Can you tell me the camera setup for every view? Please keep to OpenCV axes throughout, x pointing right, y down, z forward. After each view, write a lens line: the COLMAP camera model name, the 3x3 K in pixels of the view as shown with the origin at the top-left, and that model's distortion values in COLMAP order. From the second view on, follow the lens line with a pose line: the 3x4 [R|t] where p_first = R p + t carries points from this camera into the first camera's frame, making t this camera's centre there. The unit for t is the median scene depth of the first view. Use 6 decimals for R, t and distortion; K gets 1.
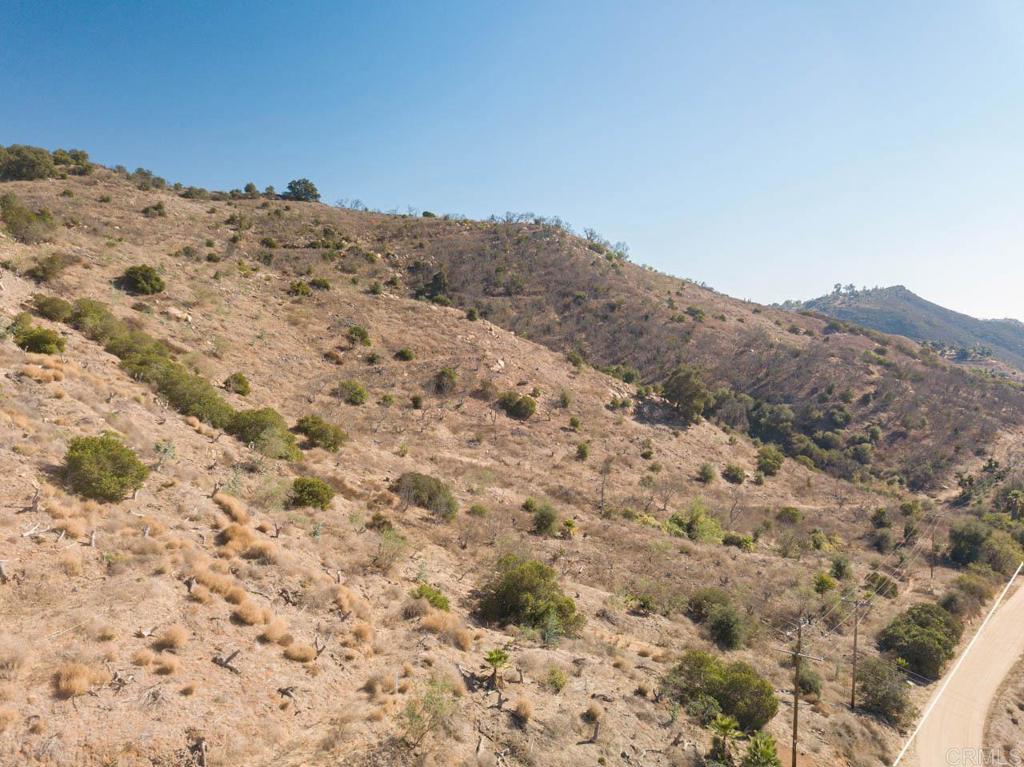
lens RADIAL K [[769.9, 0, 514.1], [0, 769.9, 382.4], [0, 0, 1]] dist [0.000282, 0.007882]
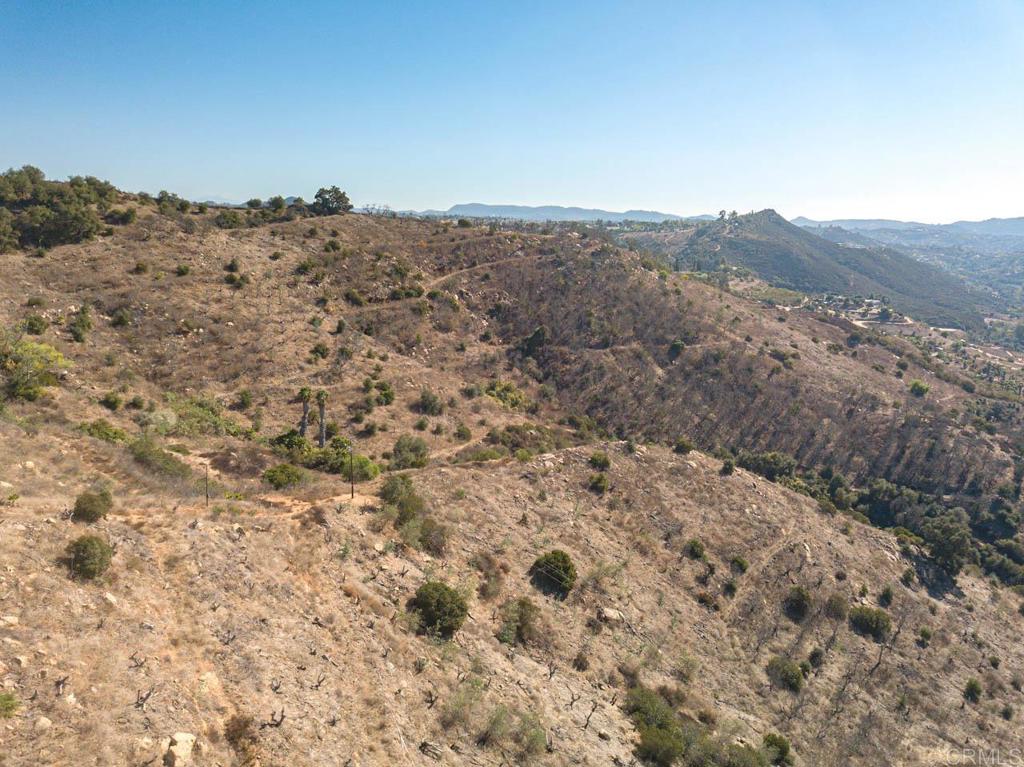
lens RADIAL K [[769.9, 0, 506.2], [0, 769.9, 385.7], [0, 0, 1]] dist [0.000282, 0.007882]
pose [[0.979274, -0.035510, 0.199403, -0.292124], [0.005675, 0.988935, 0.148239, -0.189195], [-0.202460, -0.144035, 0.968640, 0.094099]]
